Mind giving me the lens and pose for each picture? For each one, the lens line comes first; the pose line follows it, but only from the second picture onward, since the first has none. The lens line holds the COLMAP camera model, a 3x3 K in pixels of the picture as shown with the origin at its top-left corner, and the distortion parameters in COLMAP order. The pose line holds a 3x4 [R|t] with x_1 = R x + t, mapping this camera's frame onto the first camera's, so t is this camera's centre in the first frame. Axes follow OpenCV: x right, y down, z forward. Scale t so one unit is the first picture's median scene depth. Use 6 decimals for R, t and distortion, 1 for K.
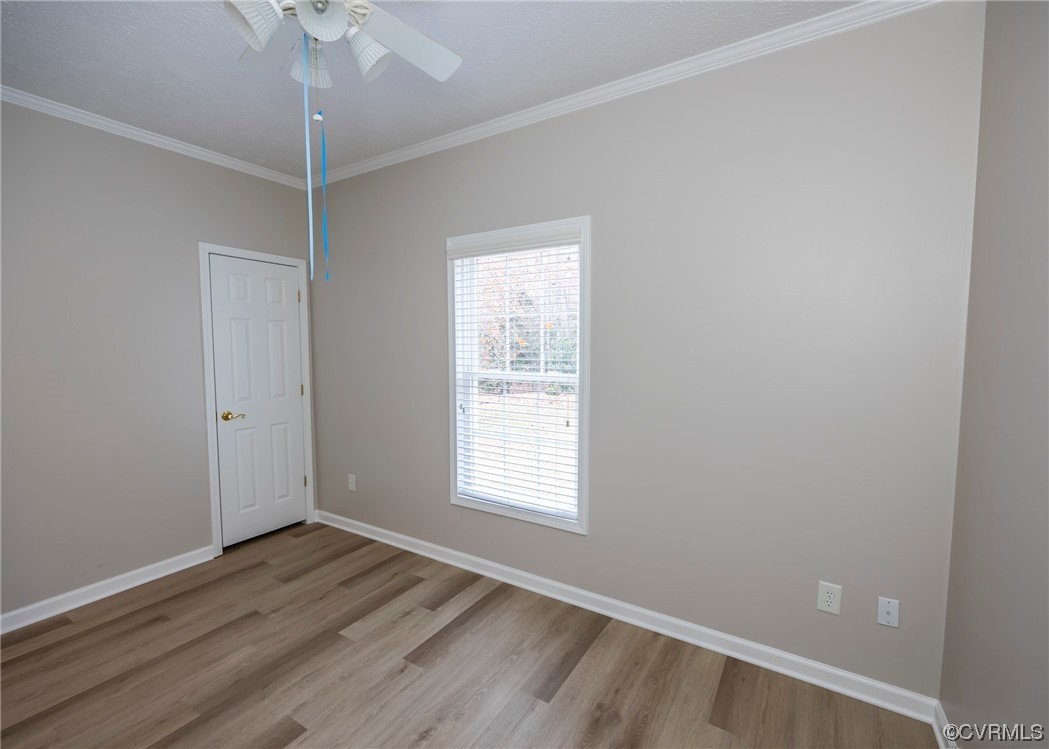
lens RADIAL K [[448.1, 0, 516.2], [0, 448.1, 377.6], [0, 0, 1]] dist [-0.000693, -0.000198]
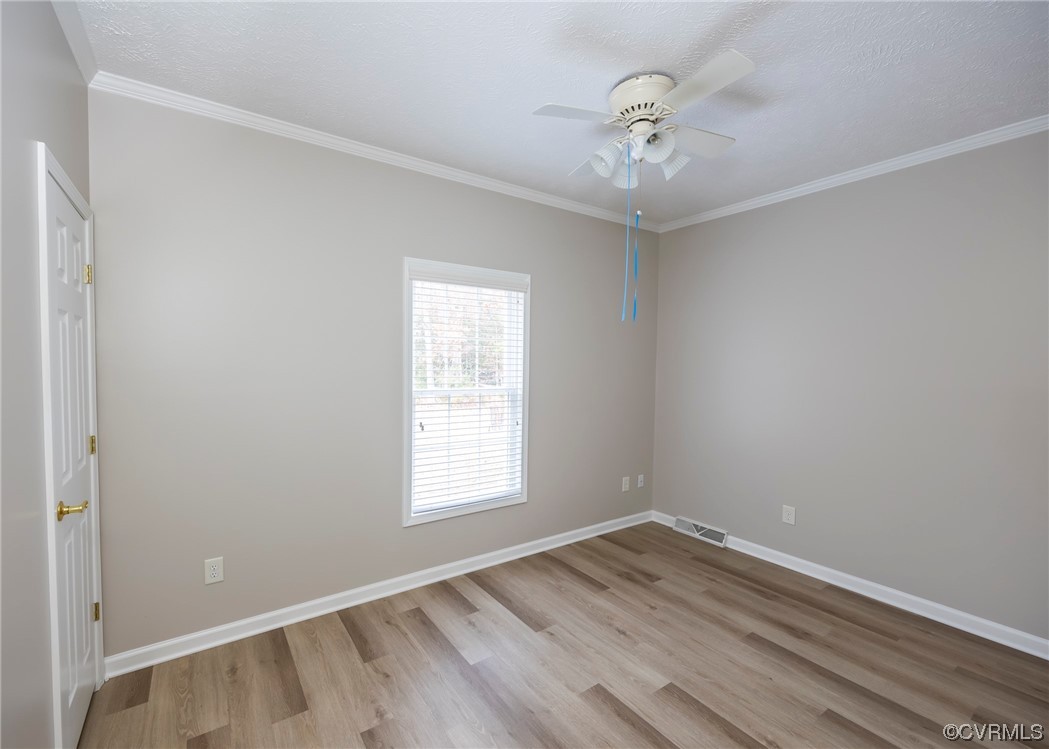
lens RADIAL K [[448.1, 0, 514.6], [0, 448.1, 371.2], [0, 0, 1]] dist [-0.000693, -0.000198]
pose [[0.418635, -0.022076, 0.907886, -0.999418], [0.049445, 0.998776, 0.001486, -0.049904], [-0.906807, 0.044269, 0.419214, 0.393285]]
